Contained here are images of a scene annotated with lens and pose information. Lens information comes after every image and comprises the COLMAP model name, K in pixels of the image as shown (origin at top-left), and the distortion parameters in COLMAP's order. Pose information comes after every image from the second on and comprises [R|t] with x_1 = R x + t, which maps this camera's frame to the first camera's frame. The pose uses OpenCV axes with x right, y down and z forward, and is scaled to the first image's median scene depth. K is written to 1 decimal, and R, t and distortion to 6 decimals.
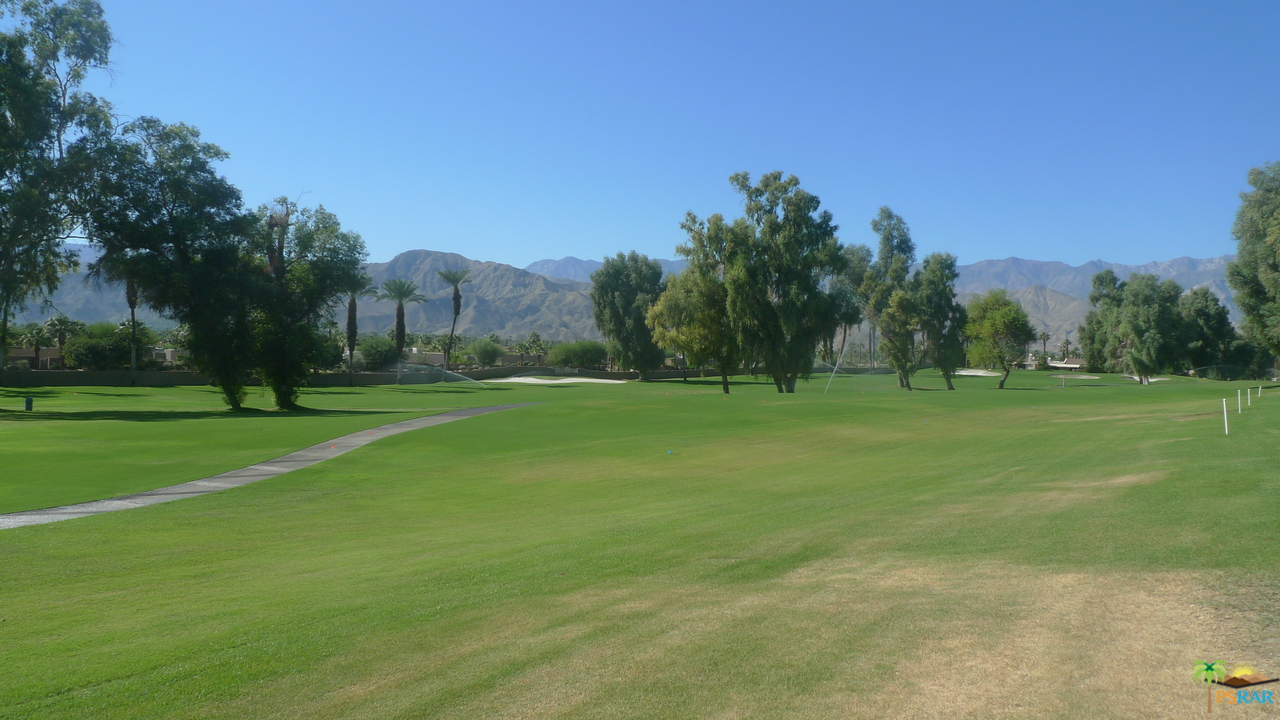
lens RADIAL K [[838.5, 0, 644.0], [0, 838.5, 362.3], [0, 0, 1]] dist [-0.035668, -0.006039]
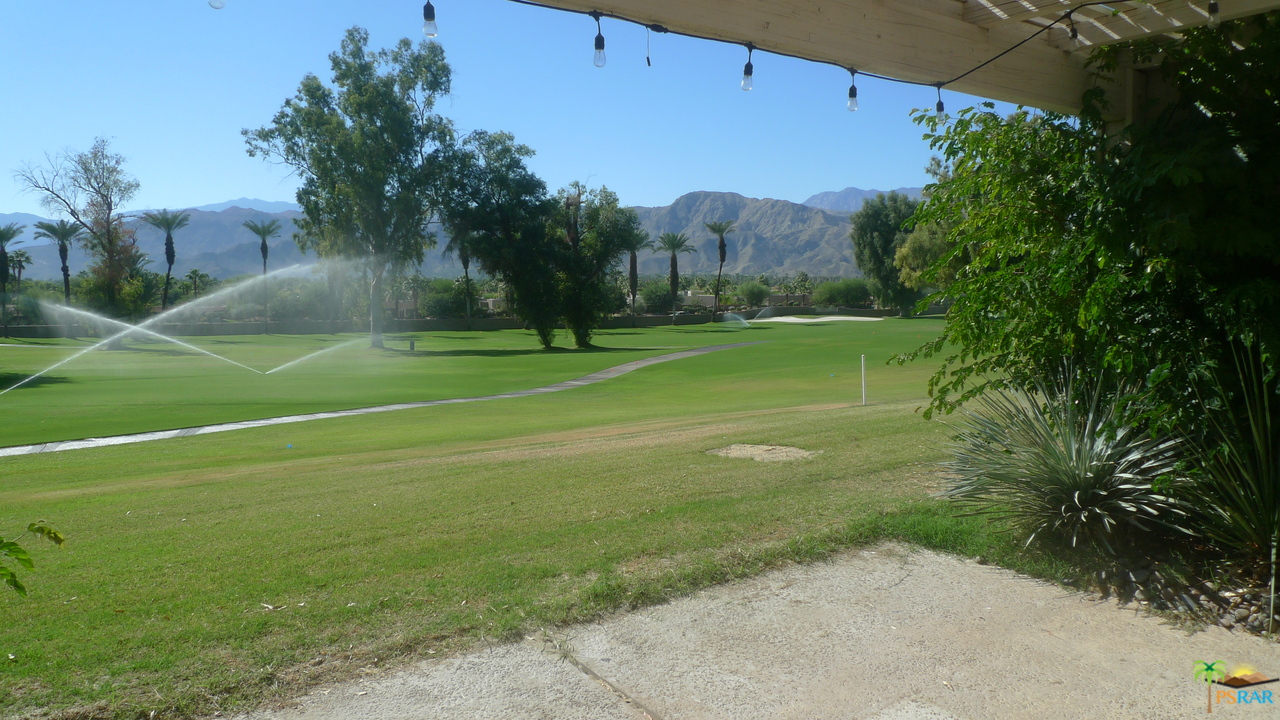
lens RADIAL K [[838.5, 0, 639.1], [0, 838.5, 353.7], [0, 0, 1]] dist [-0.035668, -0.006039]
pose [[0.943596, -0.003932, -0.331075, 0.070732], [0.025482, 0.997826, 0.060775, -0.009273], [0.330117, -0.065783, 0.941645, -0.167979]]
